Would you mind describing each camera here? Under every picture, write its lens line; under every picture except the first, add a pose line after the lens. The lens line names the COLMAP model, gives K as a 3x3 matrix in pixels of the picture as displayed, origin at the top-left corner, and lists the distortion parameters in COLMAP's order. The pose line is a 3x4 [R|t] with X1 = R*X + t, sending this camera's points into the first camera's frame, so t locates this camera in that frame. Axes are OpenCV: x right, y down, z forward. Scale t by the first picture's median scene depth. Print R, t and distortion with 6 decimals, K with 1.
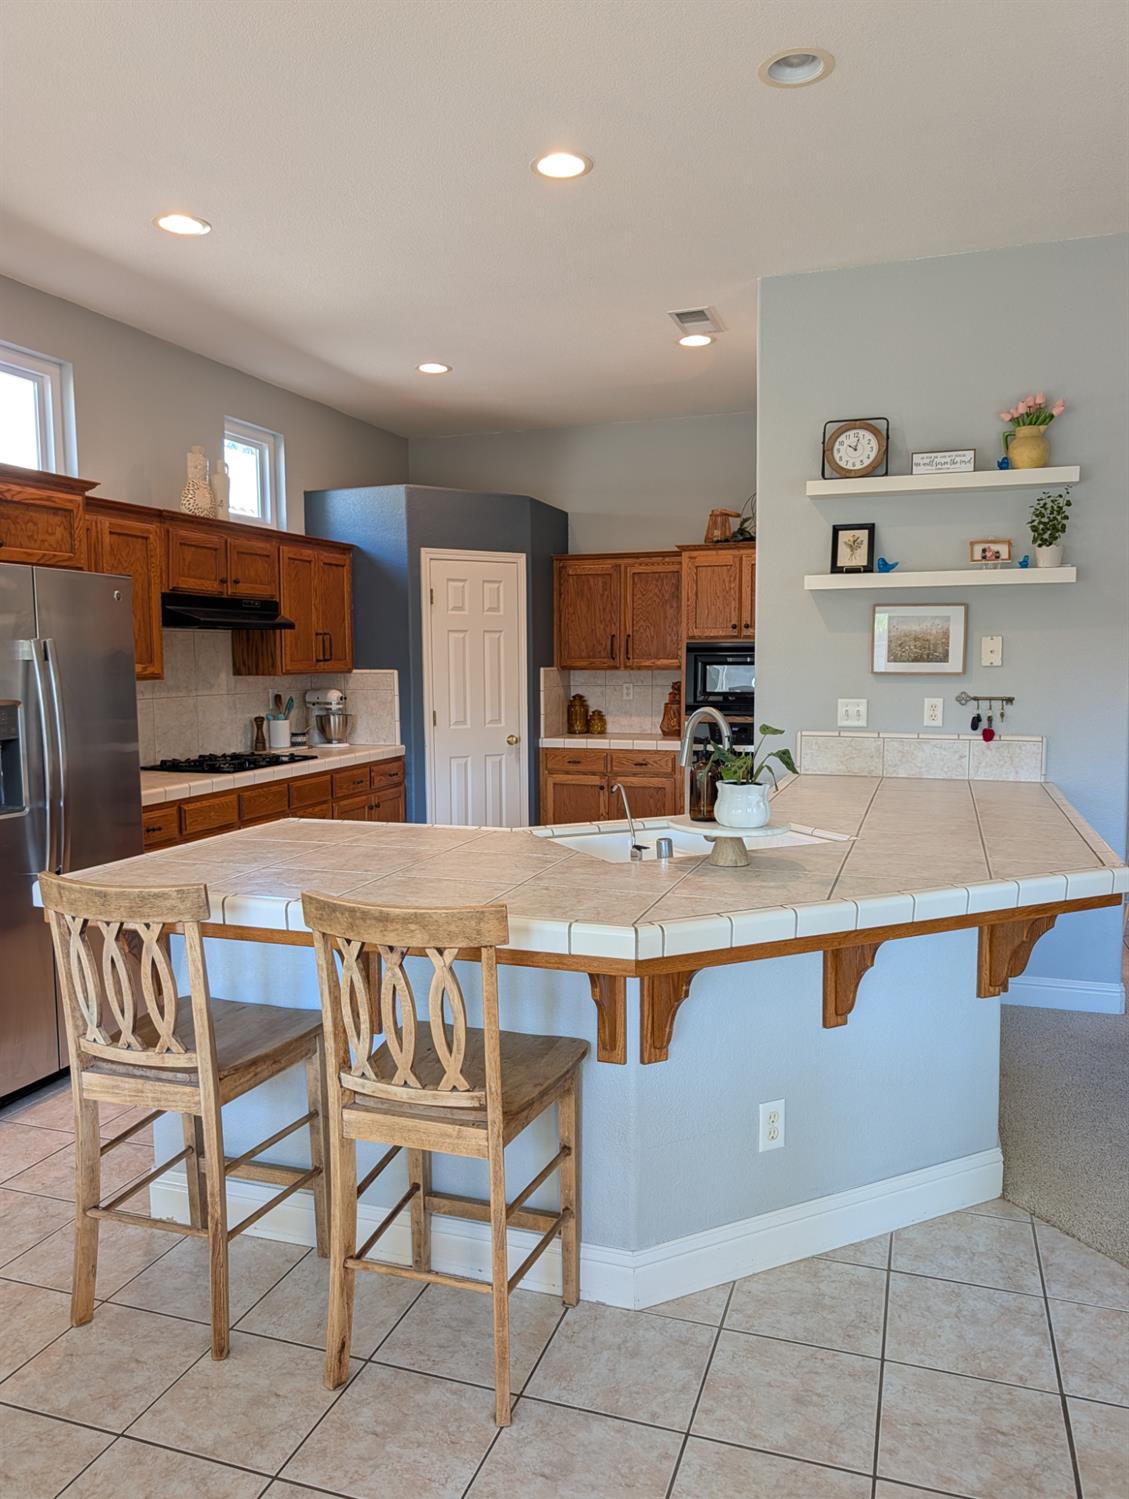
lens RADIAL K [[1089.2, 0, 564.5], [0, 1089.2, 749.5], [0, 0, 1]] dist [0.003159, 0.003818]
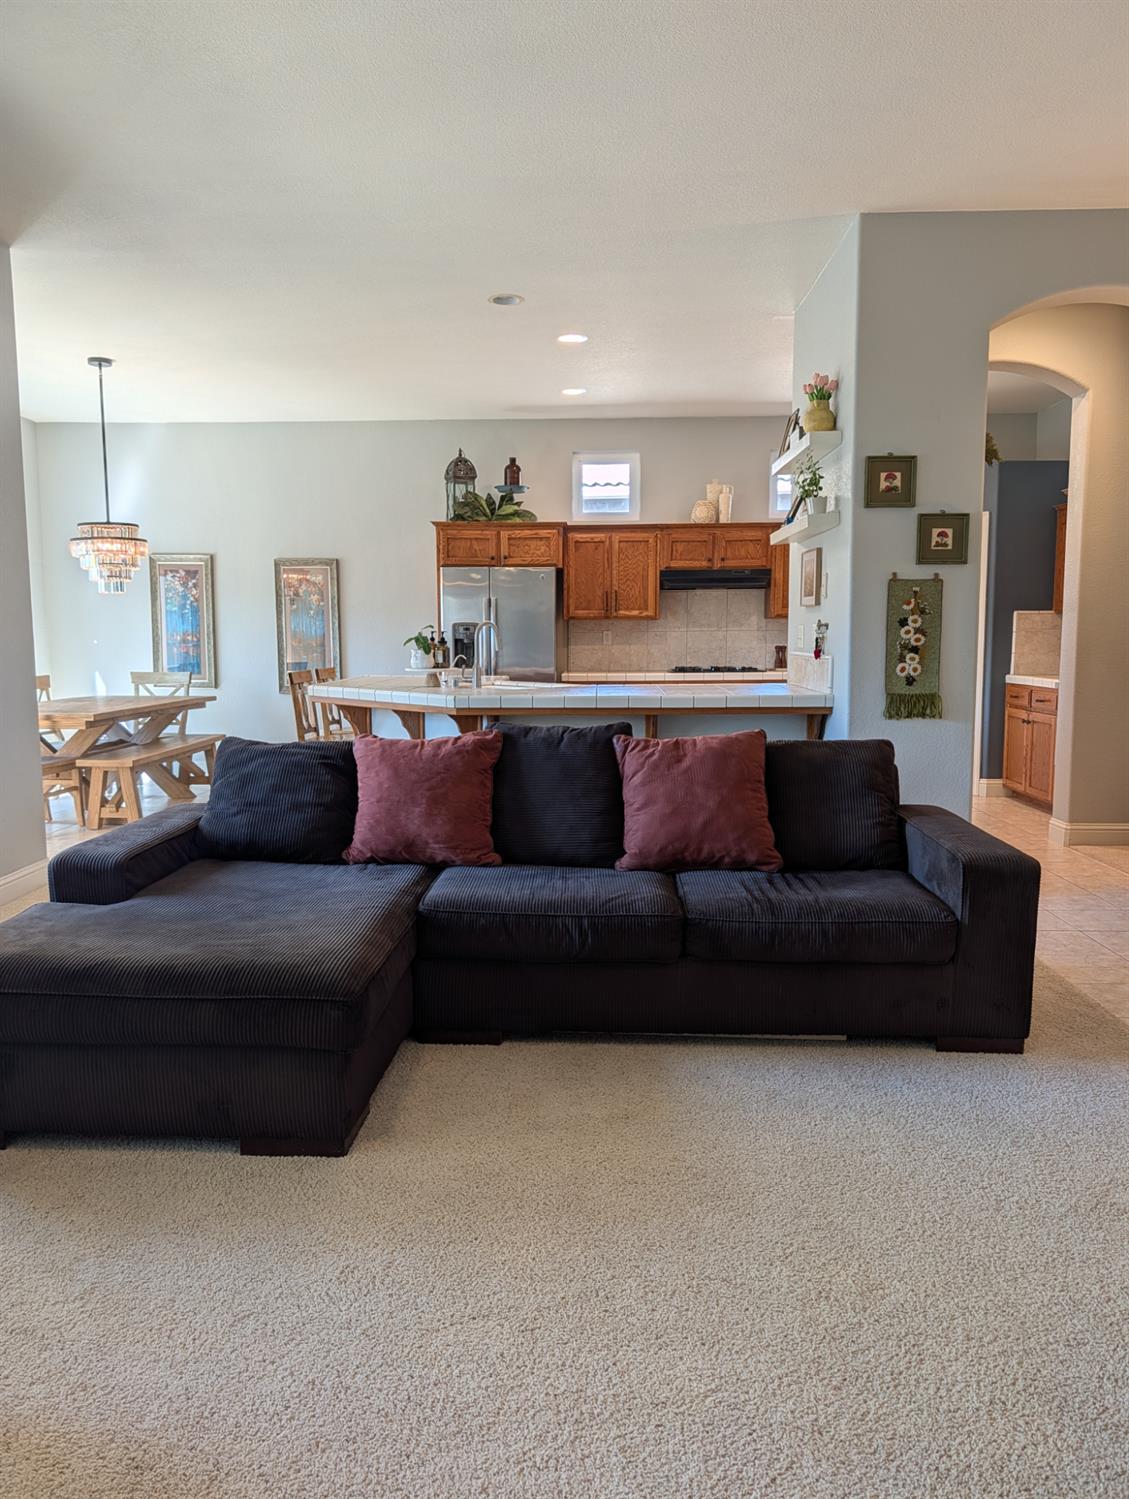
lens RADIAL K [[1089.2, 0, 564.5], [0, 1089.2, 749.5], [0, 0, 1]] dist [0.003159, 0.003818]
pose [[0.308927, 0.104710, -0.945304, 1.206448], [-0.074948, 0.993510, 0.085556, 0.006574], [0.948128, 0.044418, 0.314770, 0.279321]]
